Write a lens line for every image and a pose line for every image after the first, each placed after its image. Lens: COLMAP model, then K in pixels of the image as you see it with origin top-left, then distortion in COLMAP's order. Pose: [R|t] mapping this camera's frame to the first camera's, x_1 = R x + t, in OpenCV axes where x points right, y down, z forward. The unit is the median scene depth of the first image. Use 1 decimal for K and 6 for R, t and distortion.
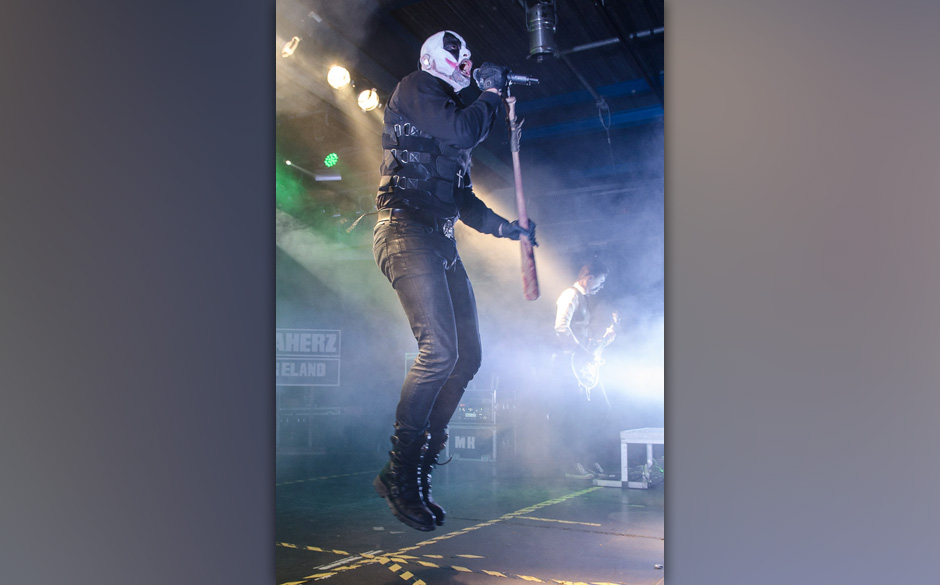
lens RADIAL K [[720.8, 0, 465.4], [0, 720.8, 295.6], [0, 0, 1]] dist [-0.006855, -0.000436]
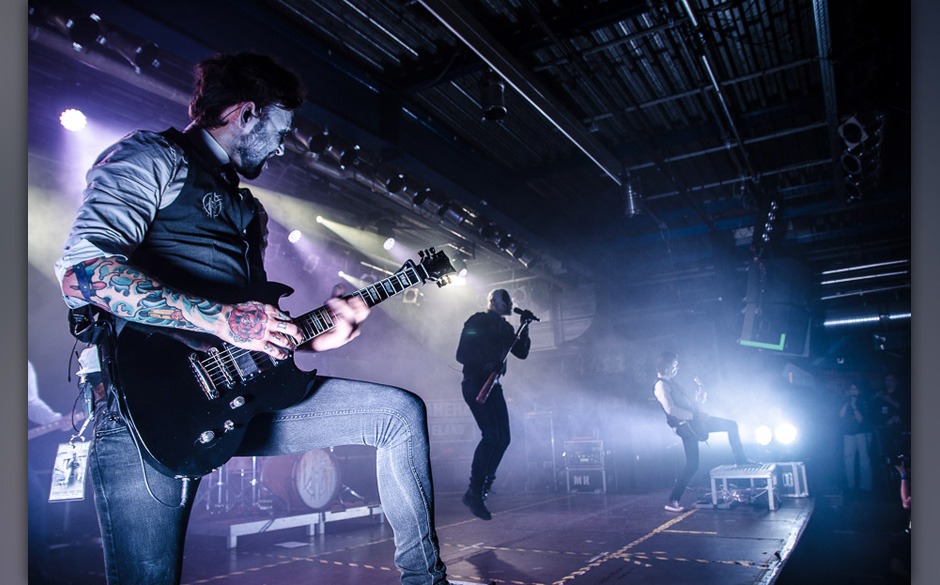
lens RADIAL K [[645.4, 0, 471.9], [0, 645.4, 304.3], [0, 0, 1]] dist [-0.090337, 0.074470]
pose [[0.997158, -0.055014, -0.051476, -0.178123], [0.052154, 0.997104, -0.055347, -0.102758], [0.054372, 0.052505, 0.997139, -0.340222]]
